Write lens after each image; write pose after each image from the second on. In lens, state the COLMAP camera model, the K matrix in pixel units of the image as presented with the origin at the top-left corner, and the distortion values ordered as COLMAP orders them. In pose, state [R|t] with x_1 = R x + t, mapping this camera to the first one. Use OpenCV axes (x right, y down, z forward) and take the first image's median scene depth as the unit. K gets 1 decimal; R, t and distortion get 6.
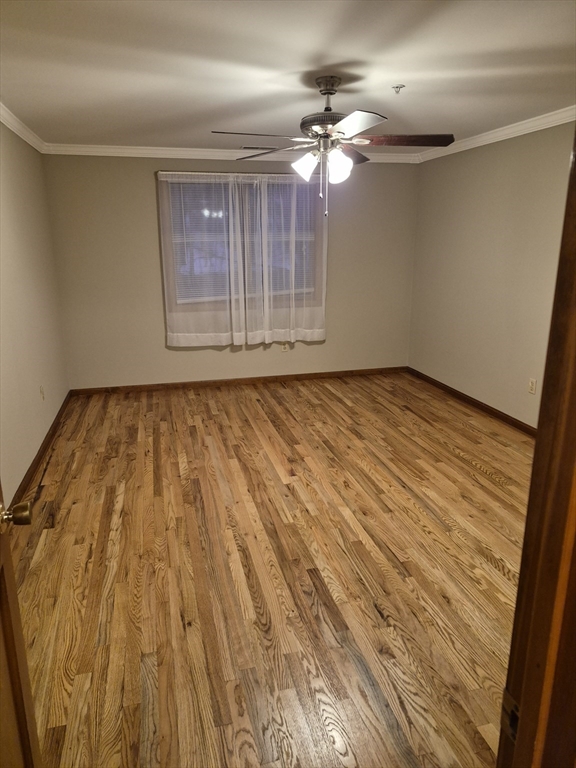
lens RADIAL K [[538.2, 0, 288.0], [0, 538.2, 384.0], [0, 0, 1]] dist [0.111864, -0.156129]
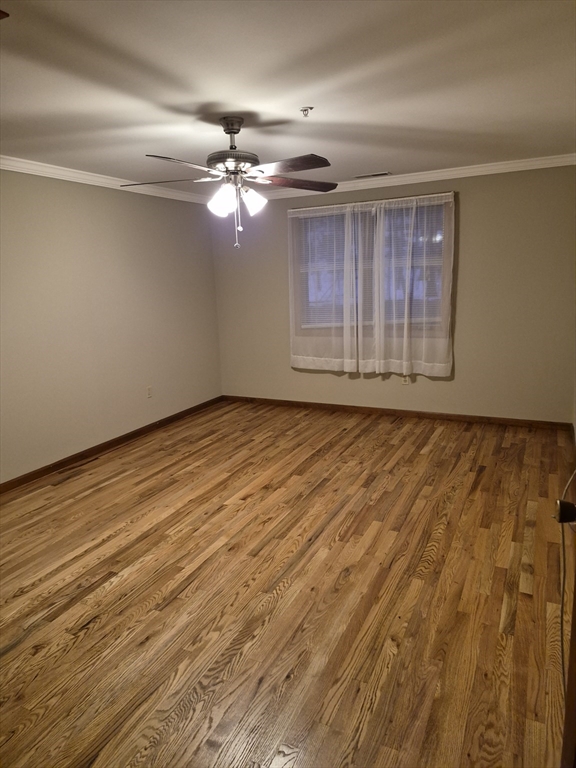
lens RADIAL K [[538.2, 0, 288.0], [0, 538.2, 384.0], [0, 0, 1]] dist [0.111864, -0.156129]
pose [[0.758056, 0.113648, -0.642211, 0.627894], [-0.140109, 0.990087, 0.009827, -0.060634], [0.636962, 0.082529, 0.766465, 0.226167]]
